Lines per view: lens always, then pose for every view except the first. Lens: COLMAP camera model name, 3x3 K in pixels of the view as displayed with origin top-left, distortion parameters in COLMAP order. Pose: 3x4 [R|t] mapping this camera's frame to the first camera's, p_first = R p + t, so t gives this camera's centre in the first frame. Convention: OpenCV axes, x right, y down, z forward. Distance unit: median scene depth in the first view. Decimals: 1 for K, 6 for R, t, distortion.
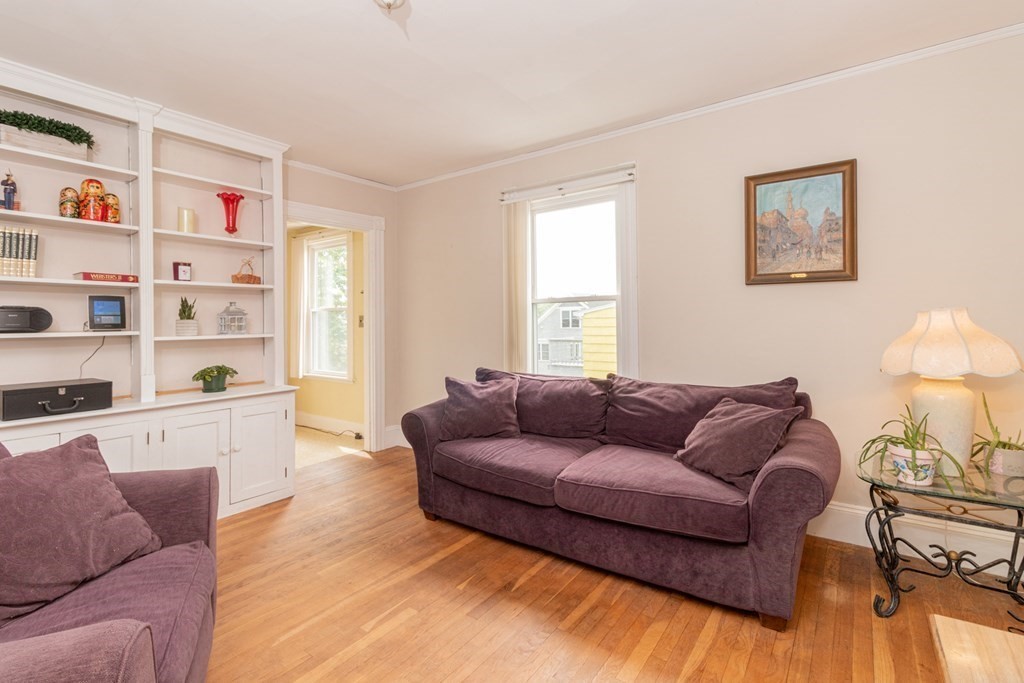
lens RADIAL K [[480.6, 0, 503.4], [0, 480.6, 330.6], [0, 0, 1]] dist [0.002473, 0.000210]
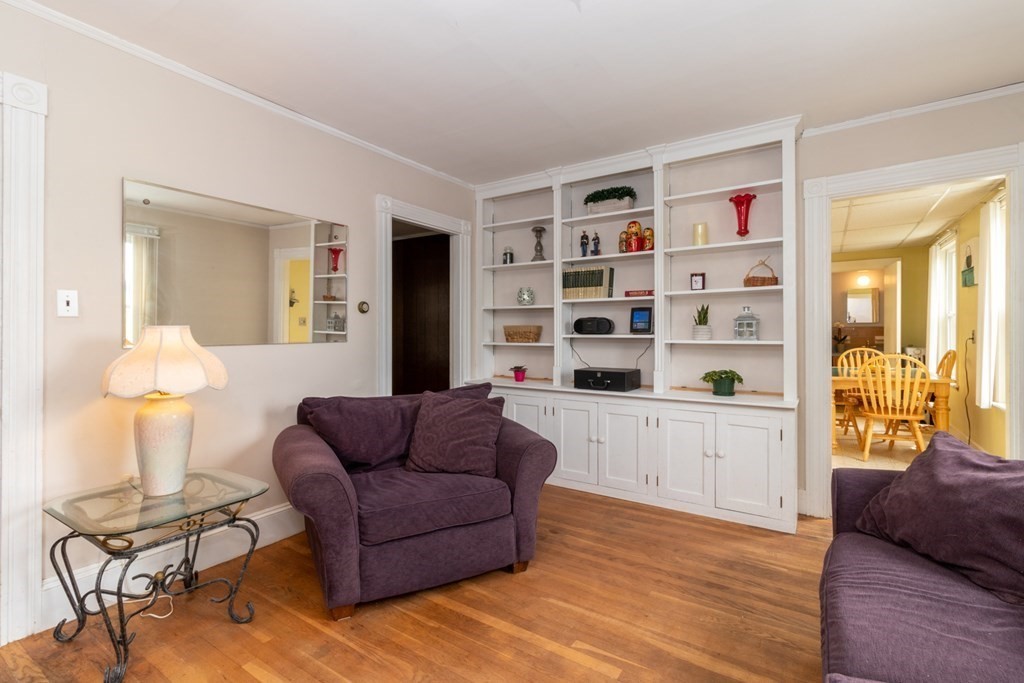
lens RADIAL K [[487.1, 0, 512.0], [0, 487.1, 341.5], [0, 0, 1]] dist [-0.000572, 0.000039]
pose [[0.033852, 0.032798, -0.998889, 0.476298], [-0.015493, 0.999358, 0.032289, -0.016189], [0.999307, 0.014383, 0.034338, 0.585048]]
